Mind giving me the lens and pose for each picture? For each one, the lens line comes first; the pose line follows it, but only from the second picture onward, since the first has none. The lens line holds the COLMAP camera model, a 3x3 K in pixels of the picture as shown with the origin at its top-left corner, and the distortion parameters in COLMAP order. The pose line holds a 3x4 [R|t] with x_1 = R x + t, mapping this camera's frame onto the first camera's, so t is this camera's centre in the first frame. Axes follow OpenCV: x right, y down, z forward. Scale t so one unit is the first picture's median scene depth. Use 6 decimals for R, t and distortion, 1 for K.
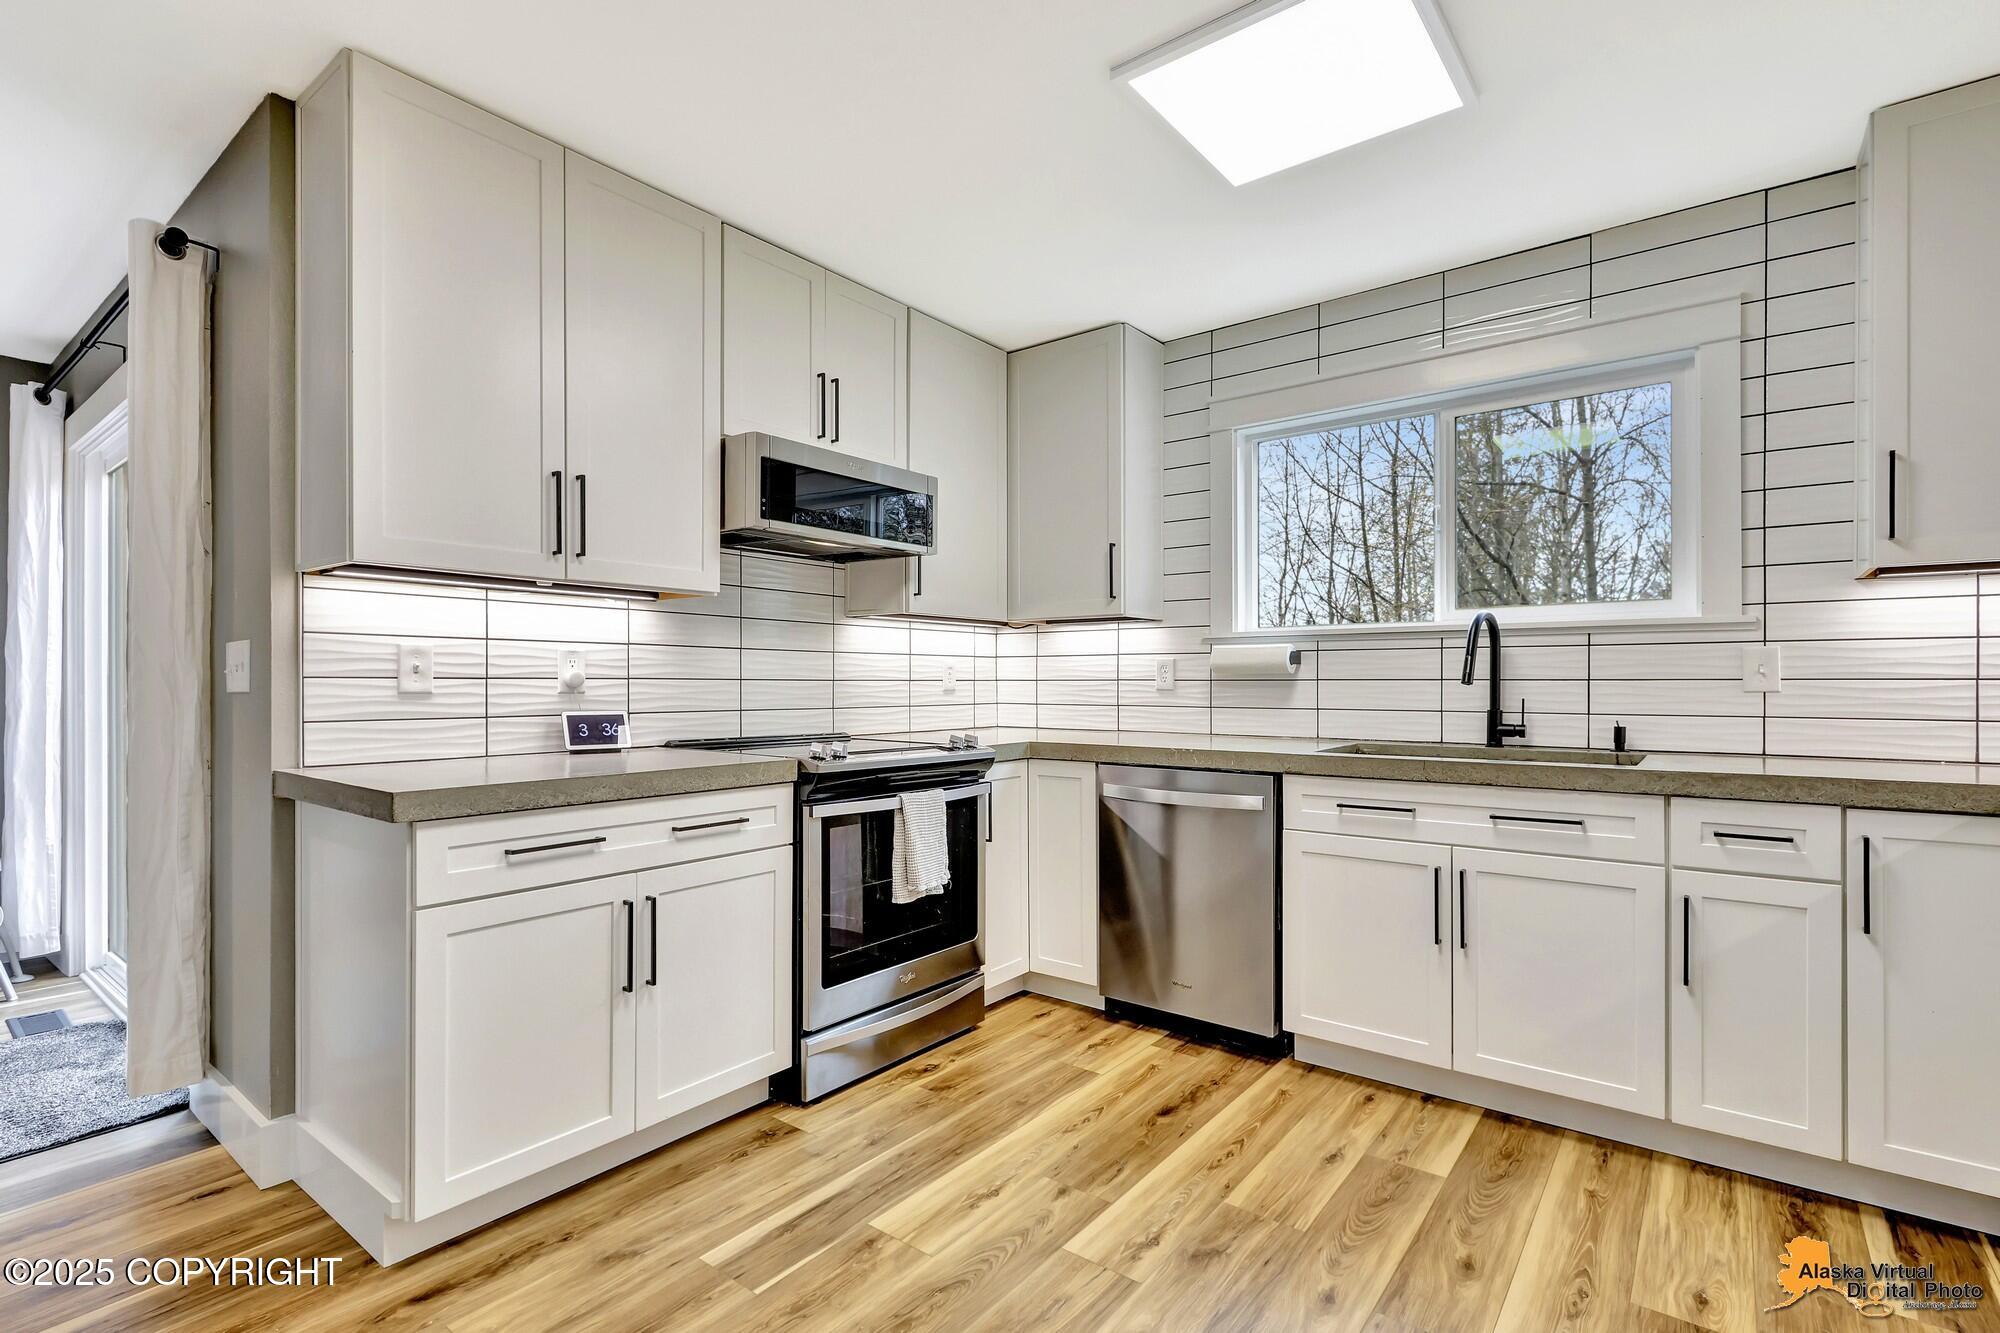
lens RADIAL K [[943.6, 0, 992.3], [0, 943.6, 690.7], [0, 0, 1]] dist [0.018953, -0.009499]
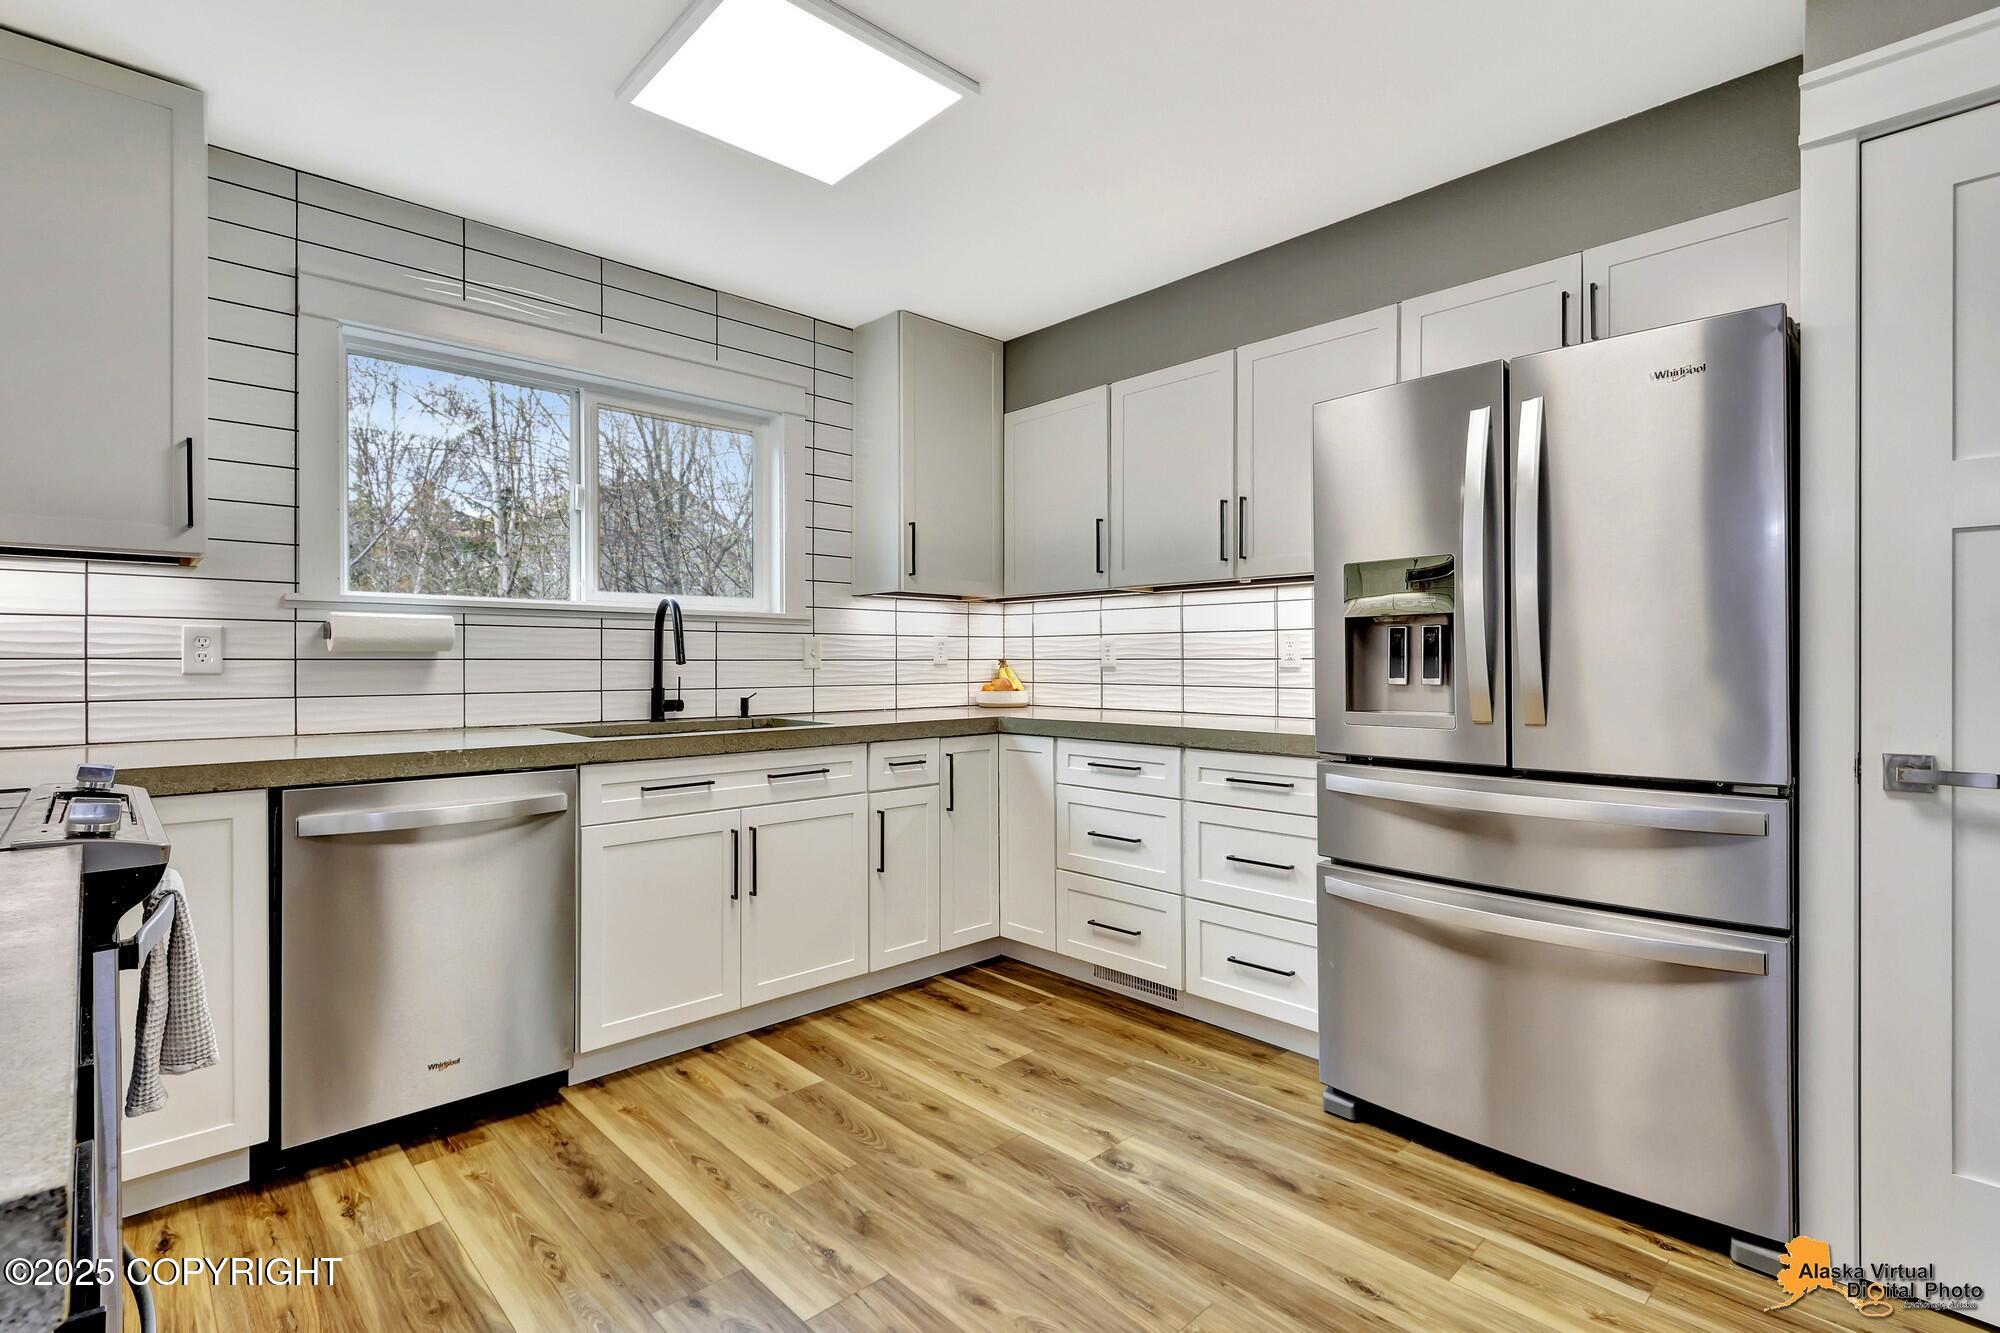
lens RADIAL K [[938.0, 0, 1005.3], [0, 938.0, 667.4], [0, 0, 1]] dist [0.016904, -0.010689]
pose [[0.139684, -0.004937, 0.990184, -0.549476], [0.010608, 0.999938, 0.003489, -0.002620], [-0.990139, 0.010017, 0.139727, 0.516119]]
